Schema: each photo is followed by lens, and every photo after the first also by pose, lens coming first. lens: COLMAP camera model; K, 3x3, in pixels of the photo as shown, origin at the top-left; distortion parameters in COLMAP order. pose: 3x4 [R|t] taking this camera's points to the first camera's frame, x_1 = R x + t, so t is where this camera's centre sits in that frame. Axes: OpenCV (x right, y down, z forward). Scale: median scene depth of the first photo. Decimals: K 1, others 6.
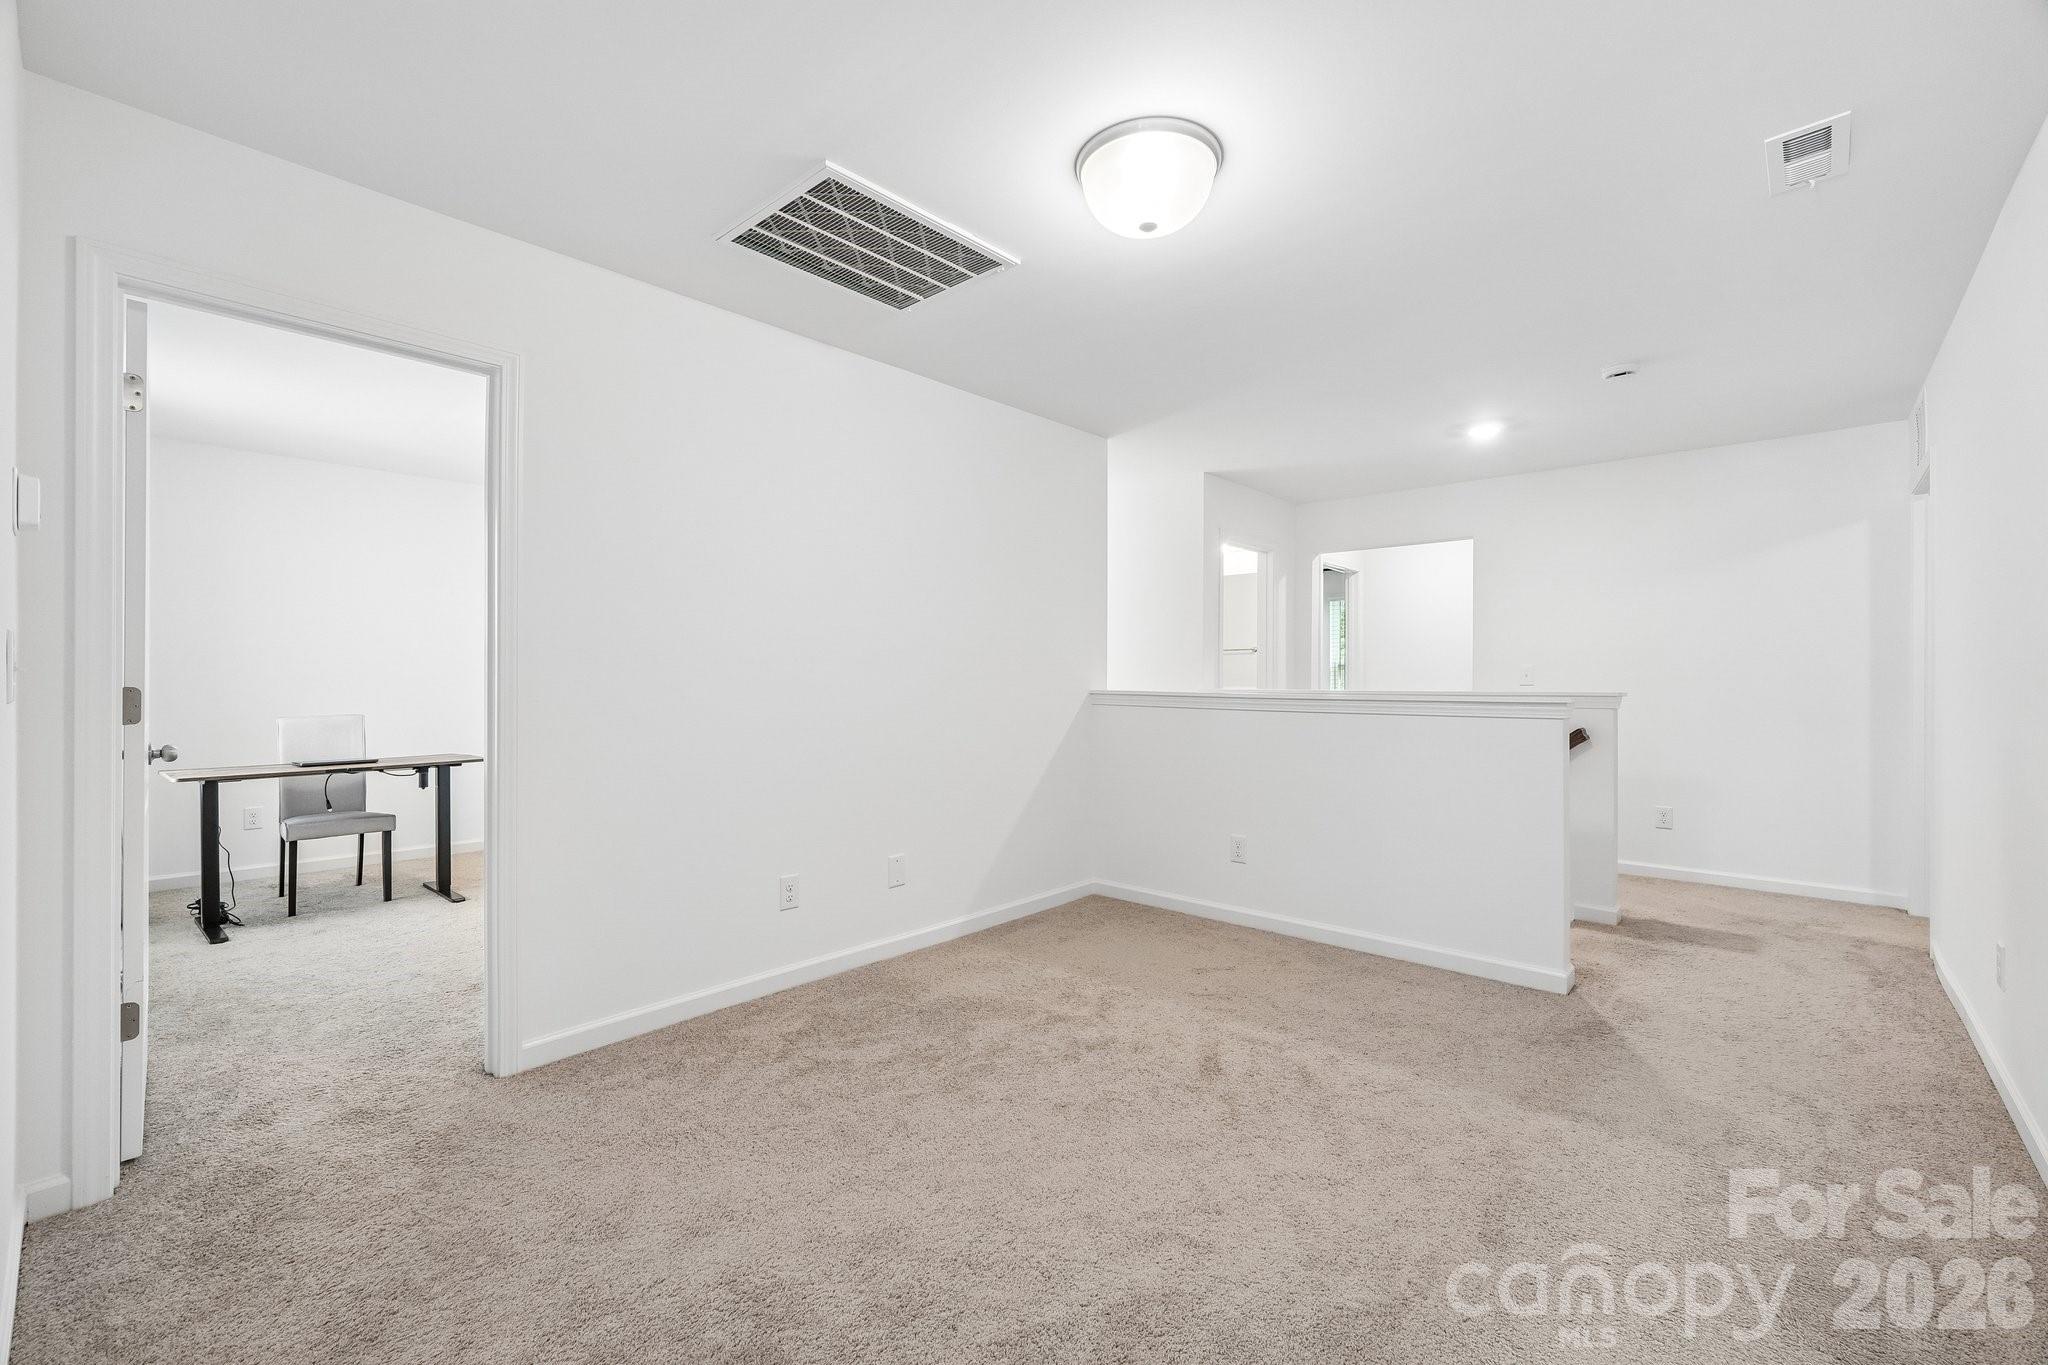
lens RADIAL K [[873.6, 0, 1018.2], [0, 873.6, 675.5], [0, 0, 1]] dist [0.002912, -0.001467]
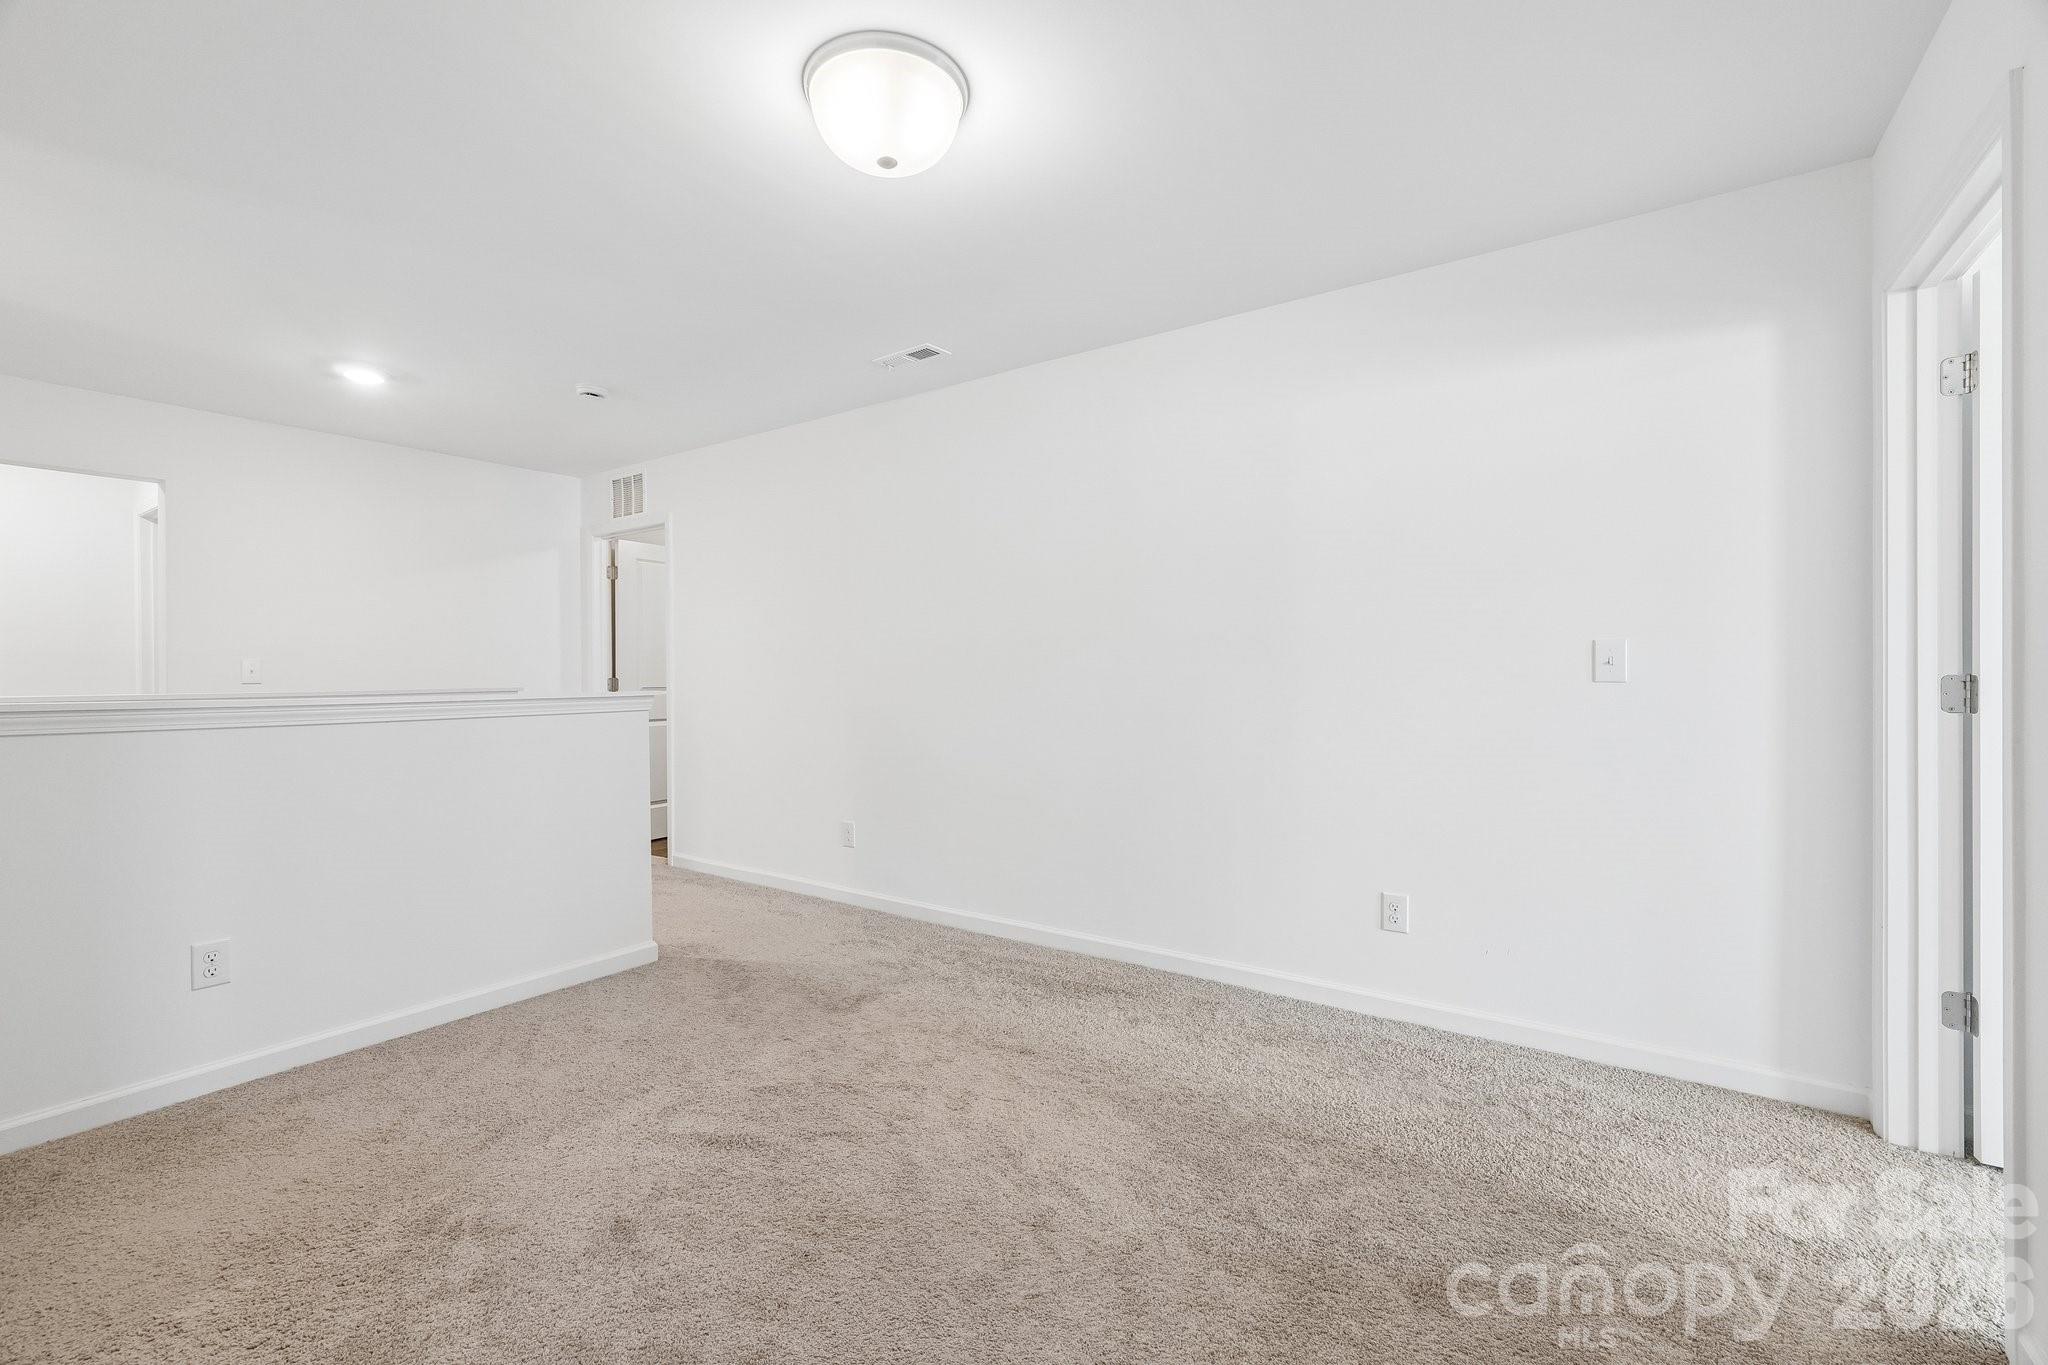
lens RADIAL K [[873.6, 0, 1017.7], [0, 873.6, 676.4], [0, 0, 1]] dist [0.002912, -0.001467]
pose [[-0.125141, -0.005438, 0.992124, -0.533395], [0.004853, 0.999970, 0.006093, 0.003902], [-0.992127, 0.005577, -0.125111, 0.704317]]
